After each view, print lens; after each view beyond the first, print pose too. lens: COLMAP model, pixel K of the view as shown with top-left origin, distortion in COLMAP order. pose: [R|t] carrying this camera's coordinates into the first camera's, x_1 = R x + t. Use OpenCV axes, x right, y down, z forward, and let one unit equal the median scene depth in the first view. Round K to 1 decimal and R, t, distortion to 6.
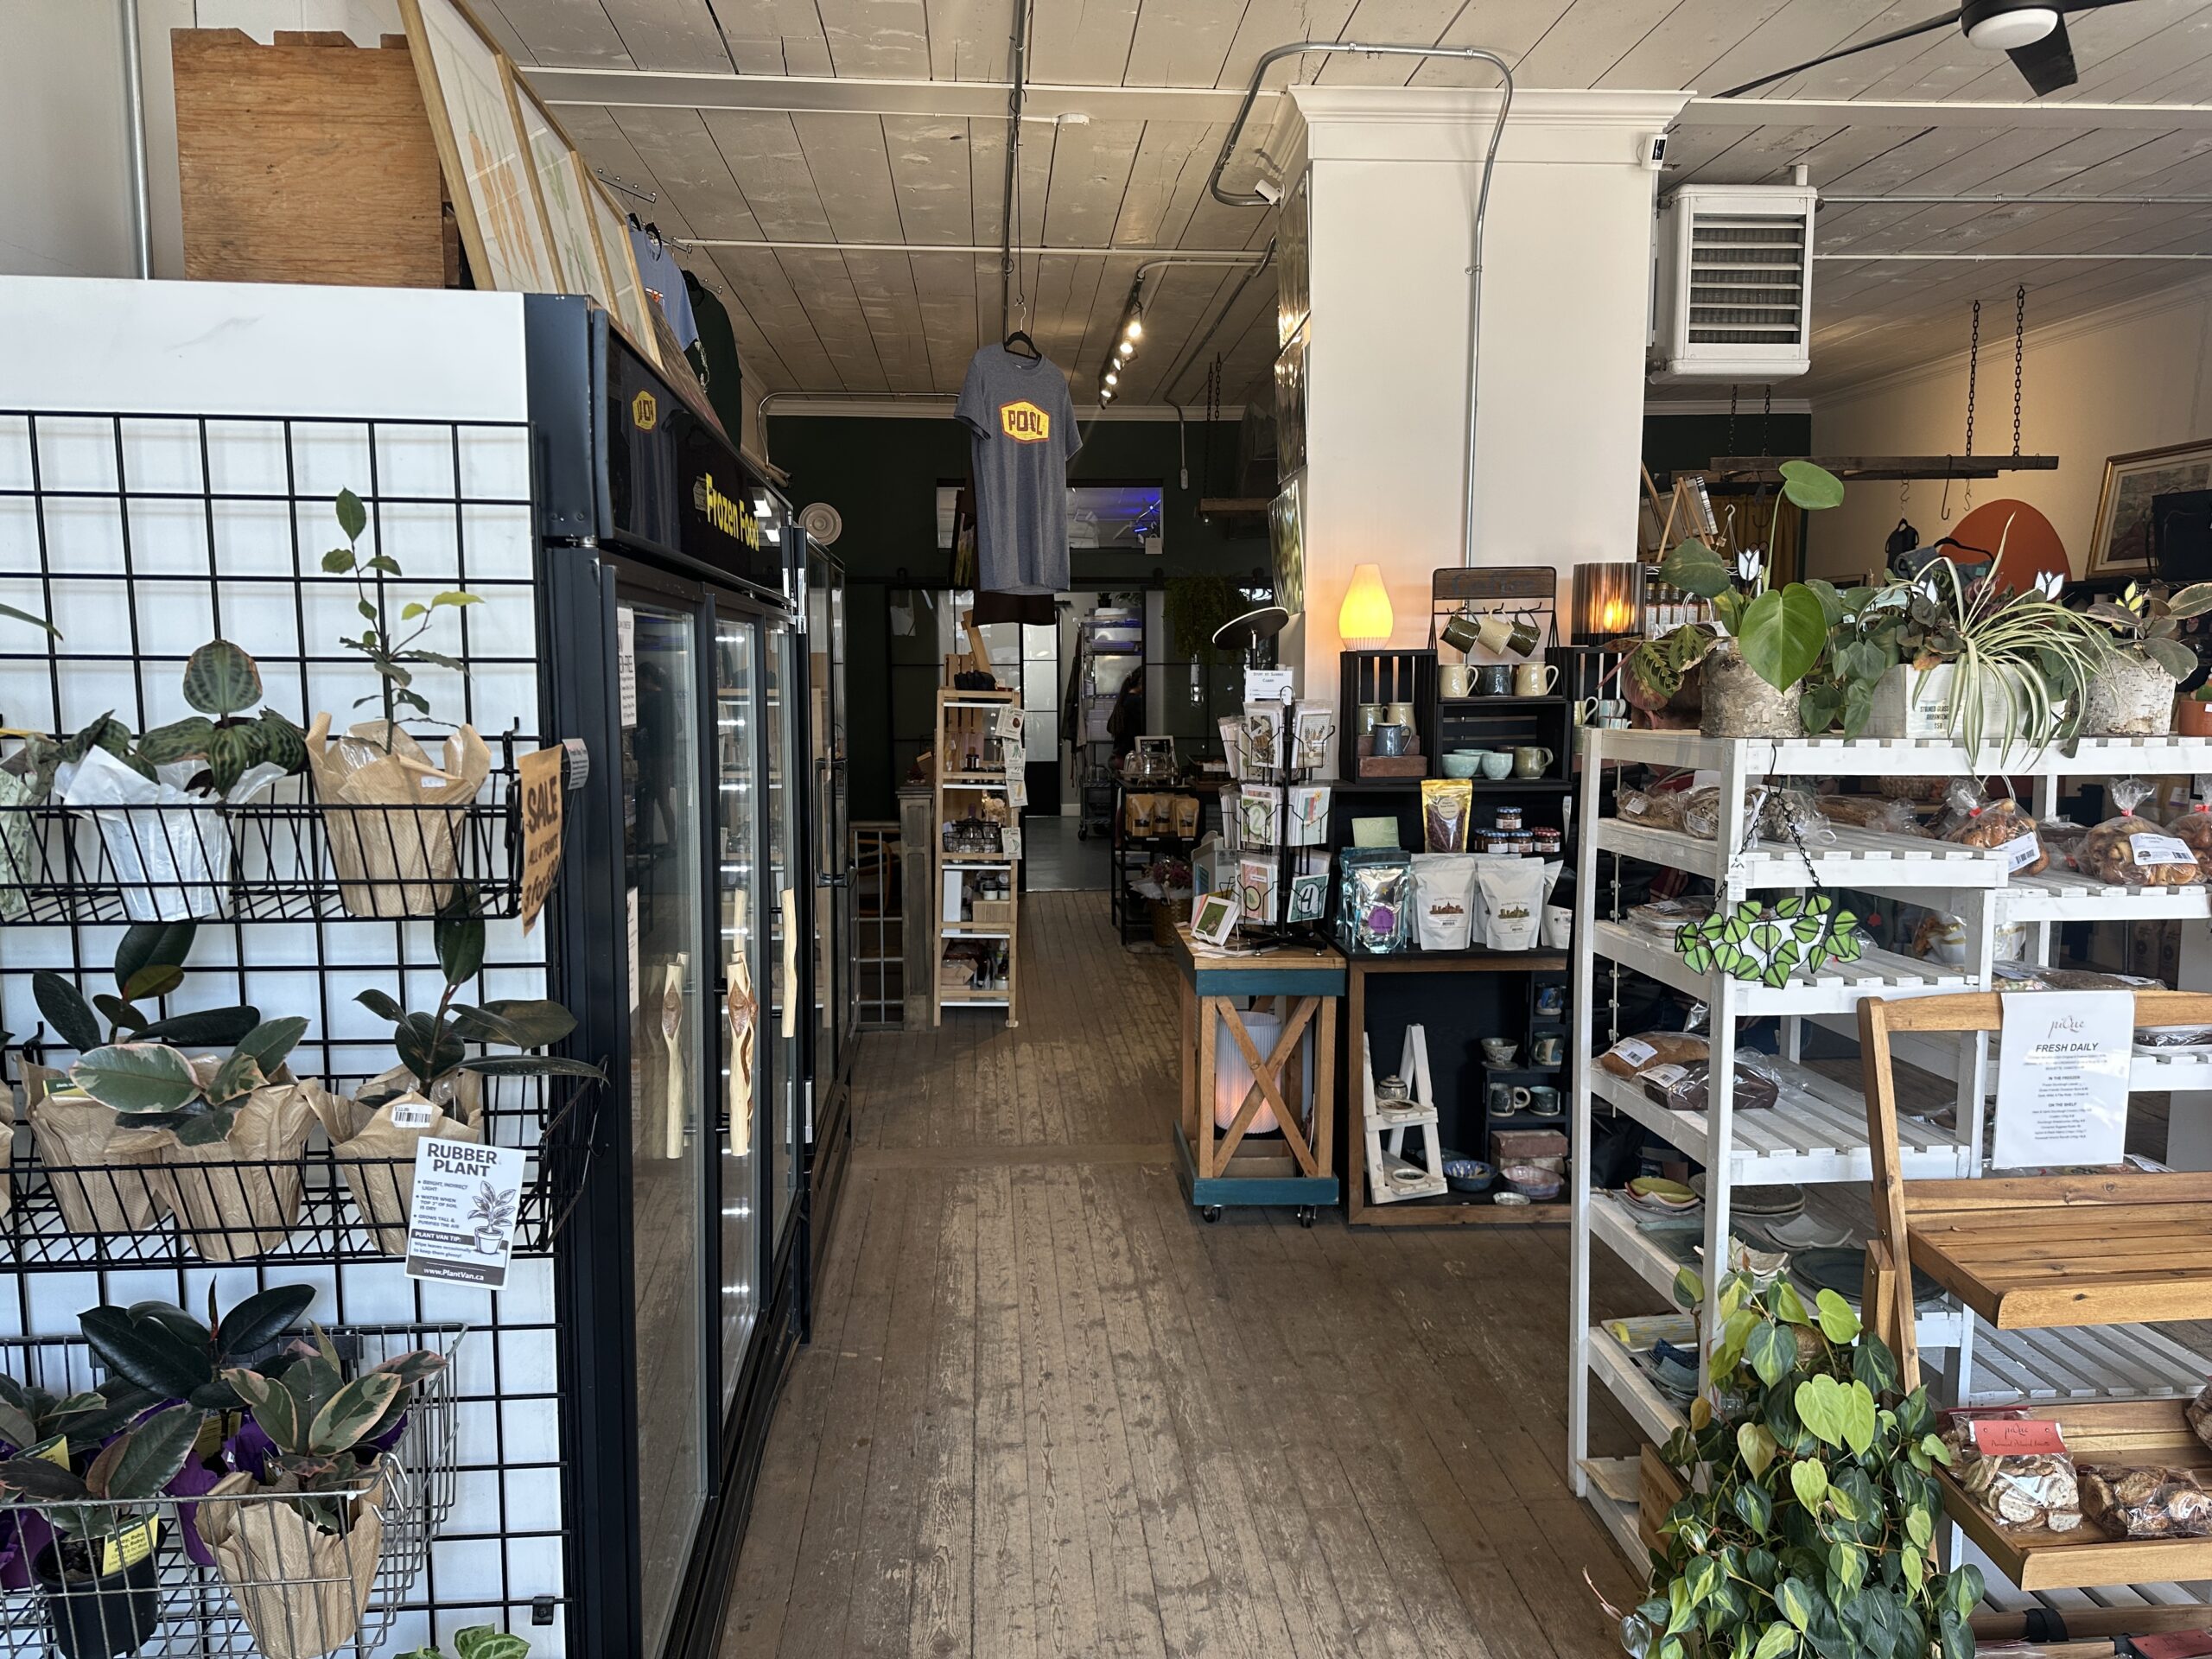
lens RADIAL K [[1530.2, 0, 1106.0], [0, 1530.2, 829.5], [0, 0, 1]] dist [0.070669, -0.080721]
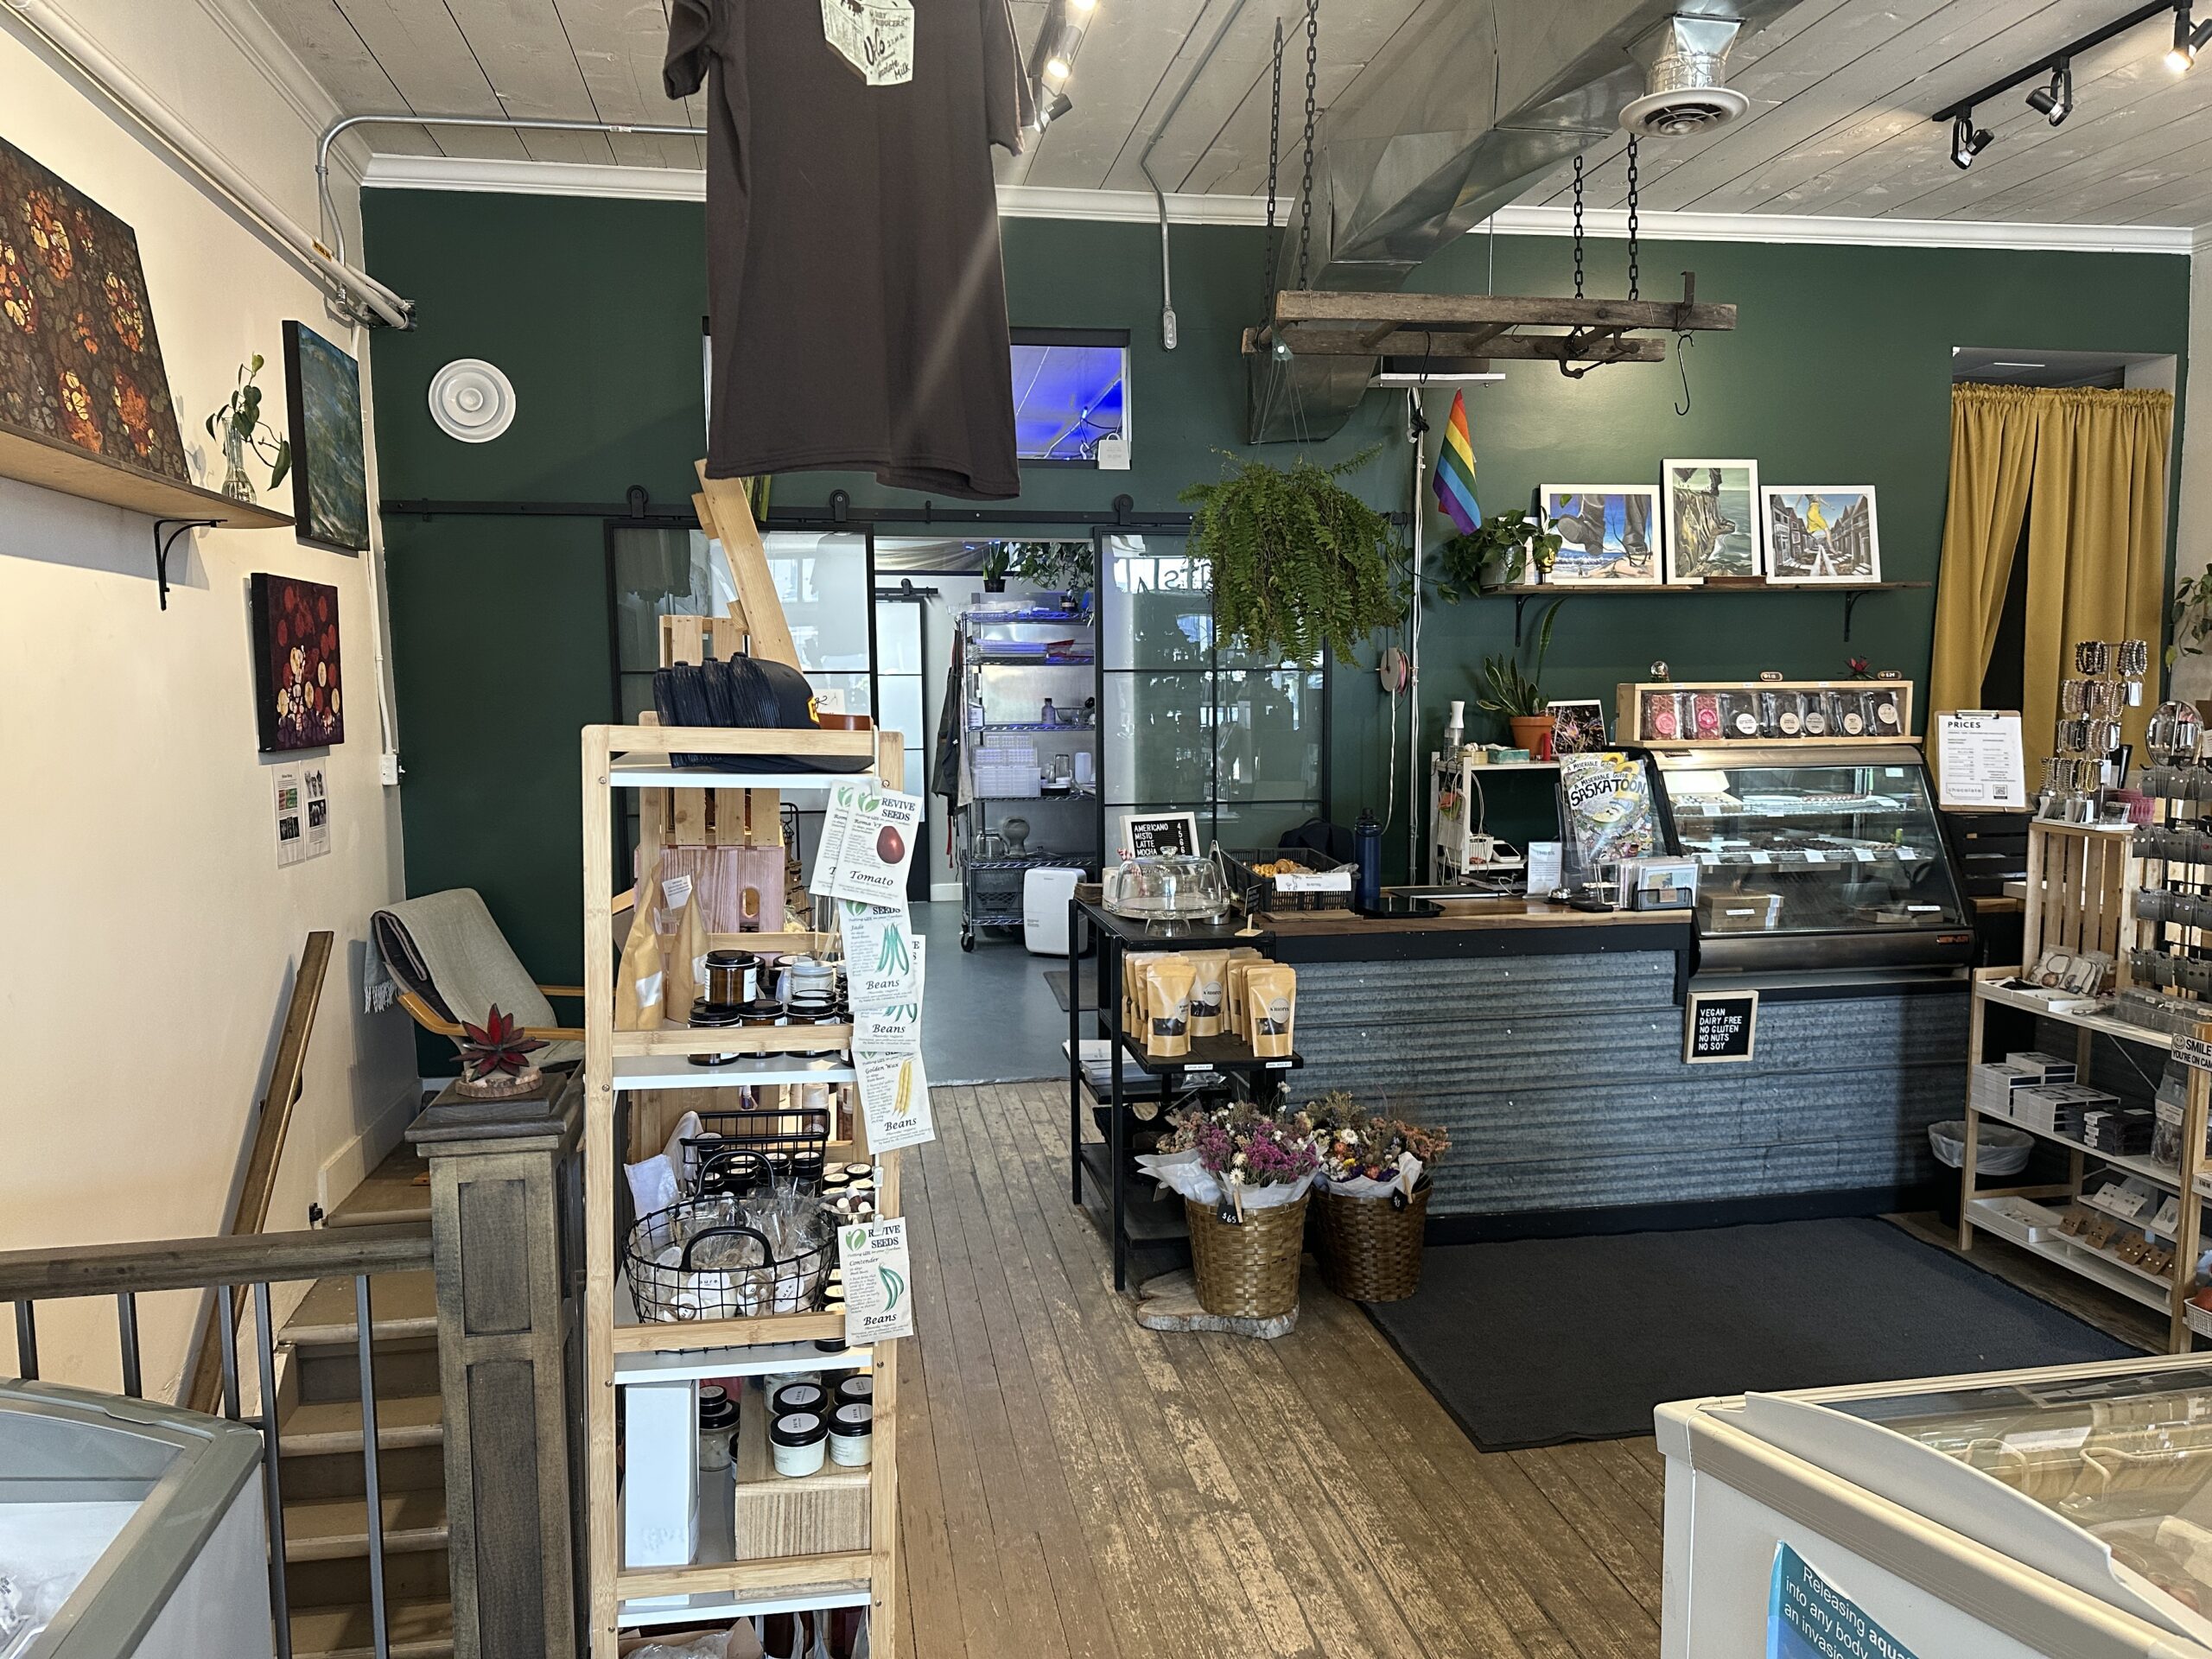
lens RADIAL K [[1531.4, 0, 1101.6], [0, 1531.4, 835.8], [0, 0, 1]] dist [0.133912, -0.195159]
pose [[0.994876, -0.014918, 0.099997, -0.104762], [0.016226, 0.999793, -0.012280, -0.145973], [-0.099793, 0.013840, 0.994912, 1.564972]]
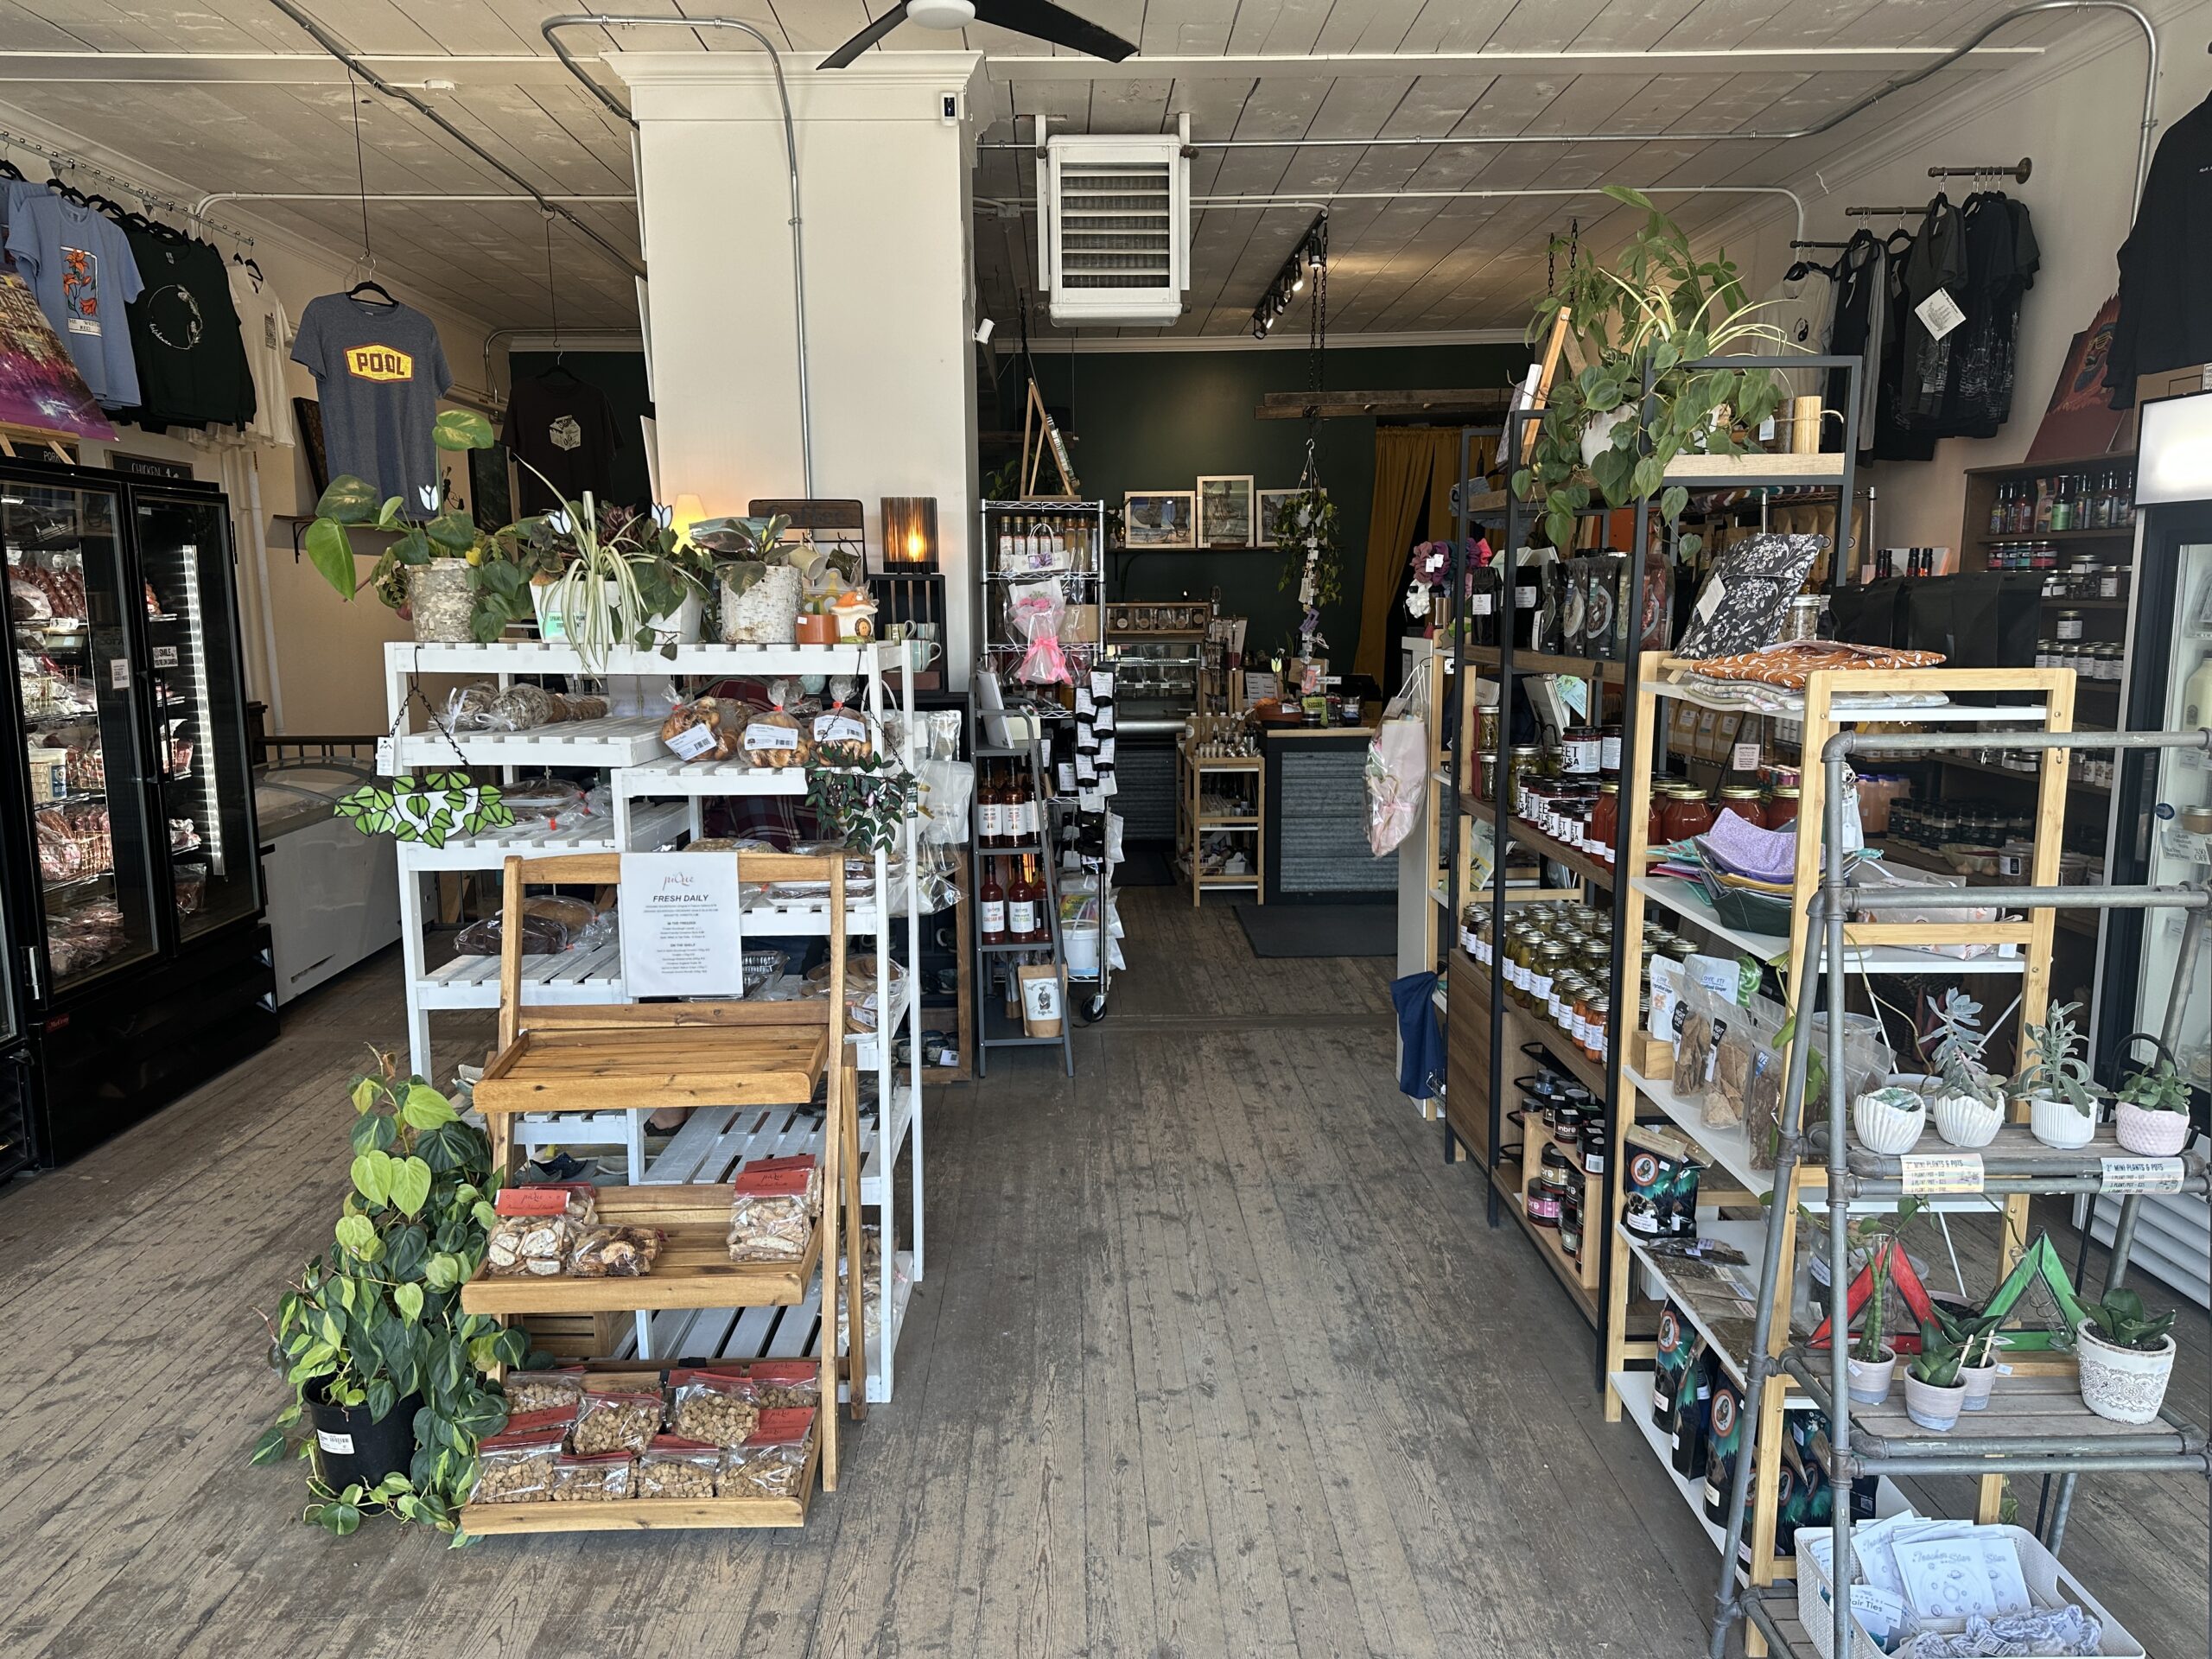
lens RADIAL K [[1531.4, 0, 1101.6], [0, 1531.4, 835.8], [0, 0, 1]] dist [0.133912, -0.195159]
pose [[0.998237, 0.007689, -0.058855, 0.828372], [-0.004961, 0.998913, 0.046358, 0.026809], [0.059147, -0.045984, 0.997190, -0.155360]]
